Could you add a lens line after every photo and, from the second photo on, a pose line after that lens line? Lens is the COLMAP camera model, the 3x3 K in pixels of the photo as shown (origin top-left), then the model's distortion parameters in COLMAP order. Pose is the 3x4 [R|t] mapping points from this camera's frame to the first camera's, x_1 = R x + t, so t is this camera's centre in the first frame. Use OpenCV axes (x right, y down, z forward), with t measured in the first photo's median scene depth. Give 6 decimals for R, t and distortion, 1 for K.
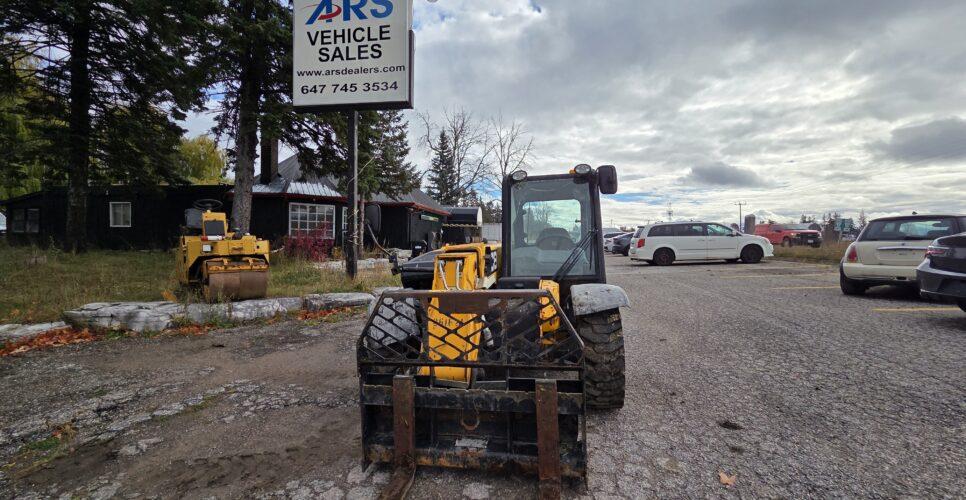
lens RADIAL K [[395.5, 0, 478.4], [0, 395.5, 249.7], [0, 0, 1]] dist [-0.001071, 0.000944]
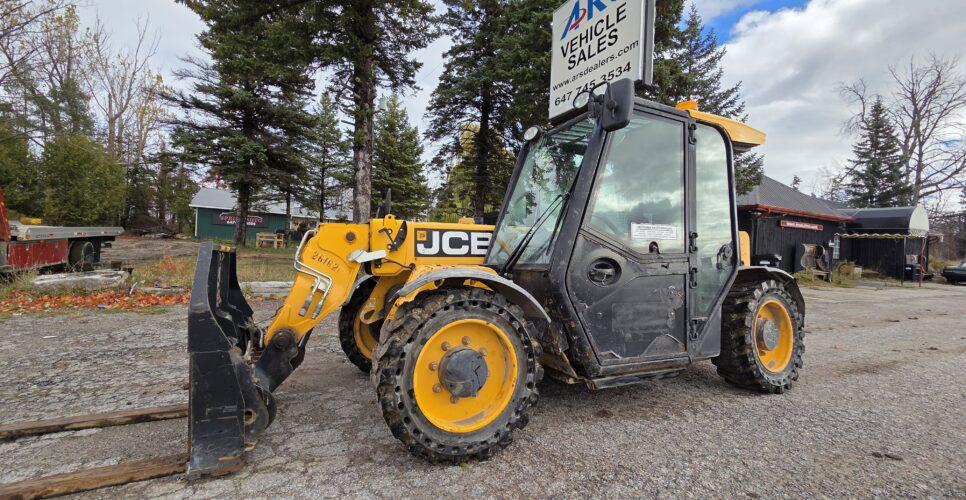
lens RADIAL K [[395.5, 0, 479.1], [0, 395.5, 250.0], [0, 0, 1]] dist [-0.001071, 0.000944]
pose [[0.586880, 0.013469, -0.809562, 0.303480], [-0.049124, 0.998612, -0.018998, 0.024412], [0.808183, 0.050918, 0.586727, 0.227781]]
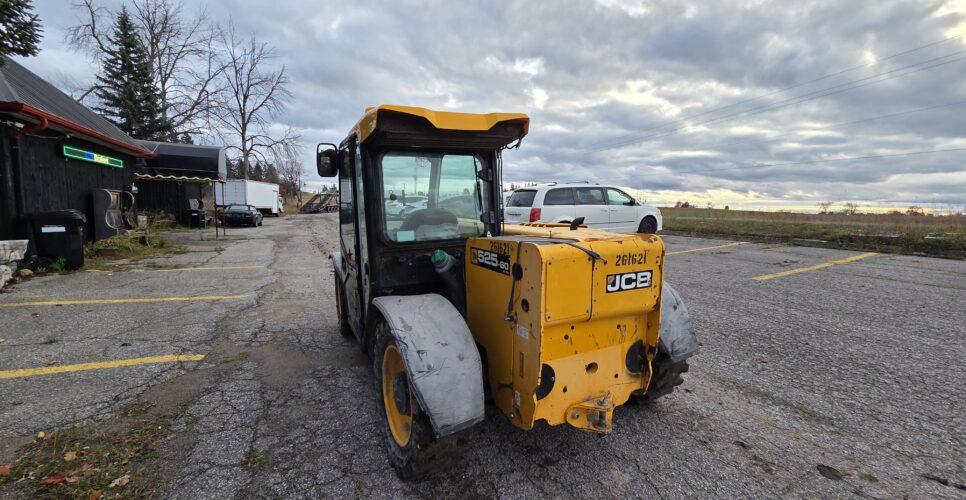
lens RADIAL K [[395.5, 0, 478.7], [0, 395.5, 249.0], [0, 0, 1]] dist [-0.001071, 0.000944]
pose [[0.817089, -0.059072, 0.573477, -0.084747], [0.005570, 0.995499, 0.094606, -0.044336], [-0.576484, -0.074107, 0.813741, 0.984378]]
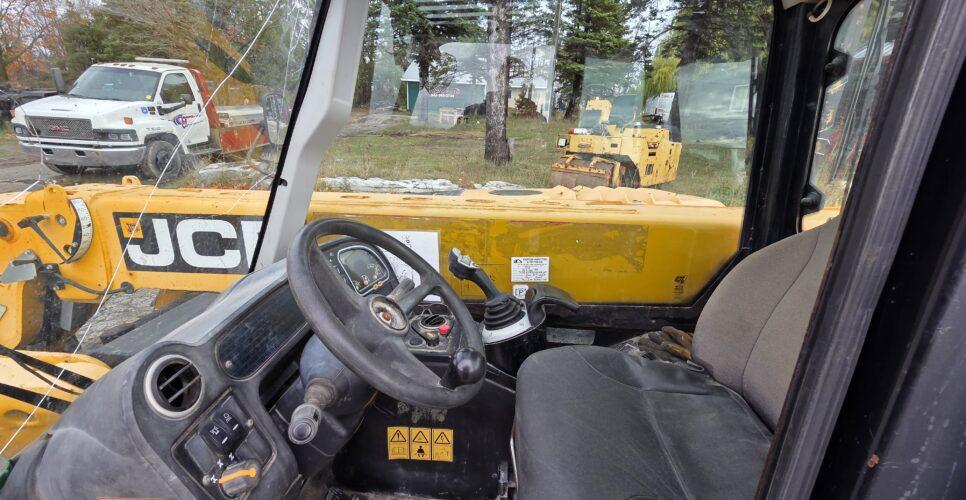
lens RADIAL K [[395.5, 0, 479.1], [0, 395.5, 251.6], [0, 0, 1]] dist [-0.001071, 0.000944]
pose [[0.114705, 0.331947, -0.936298, 0.172562], [-0.050662, 0.943247, 0.328204, -0.040564], [0.992107, 0.009788, 0.125012, 0.497904]]
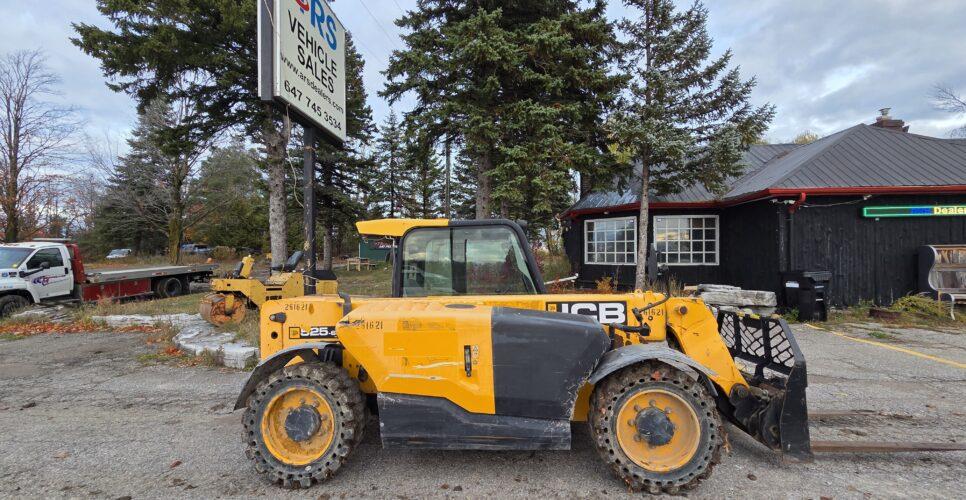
lens RADIAL K [[395.5, 0, 485.9], [0, 395.5, 258.0], [0, 0, 1]] dist [-0.001071, 0.000944]
pose [[0.097470, -0.001213, -0.995238, 0.572112], [-0.006251, 0.999979, -0.001831, -0.072610], [0.995219, 0.006400, 0.097460, 1.305875]]
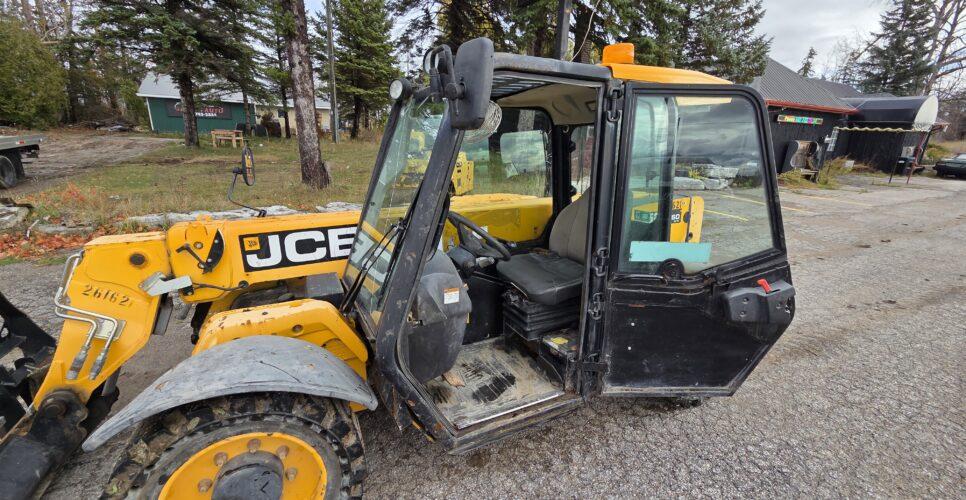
lens RADIAL K [[395.5, 0, 478.6], [0, 395.5, 249.6], [0, 0, 1]] dist [-0.001071, 0.000944]
pose [[0.603004, 0.231473, -0.763417, 0.283451], [-0.036807, 0.964031, 0.263228, -0.058192], [0.796888, -0.130629, 0.589835, 0.348533]]
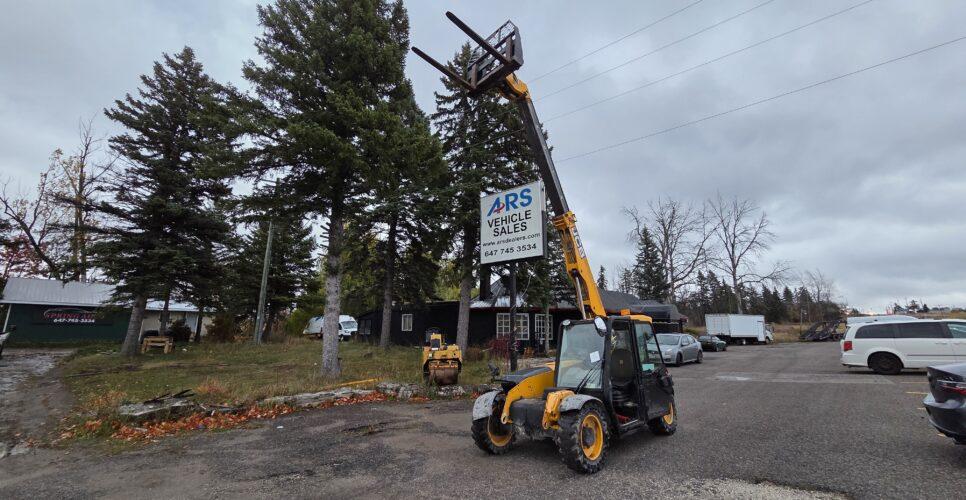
lens RADIAL K [[395.5, 0, 478.9], [0, 395.5, 248.4], [0, 0, 1]] dist [-0.001071, 0.000944]
pose [[0.839813, -0.119356, -0.529593, 0.415106], [-0.002513, 0.974667, -0.223649, -0.056815], [0.542870, 0.189154, 0.818238, -0.379526]]
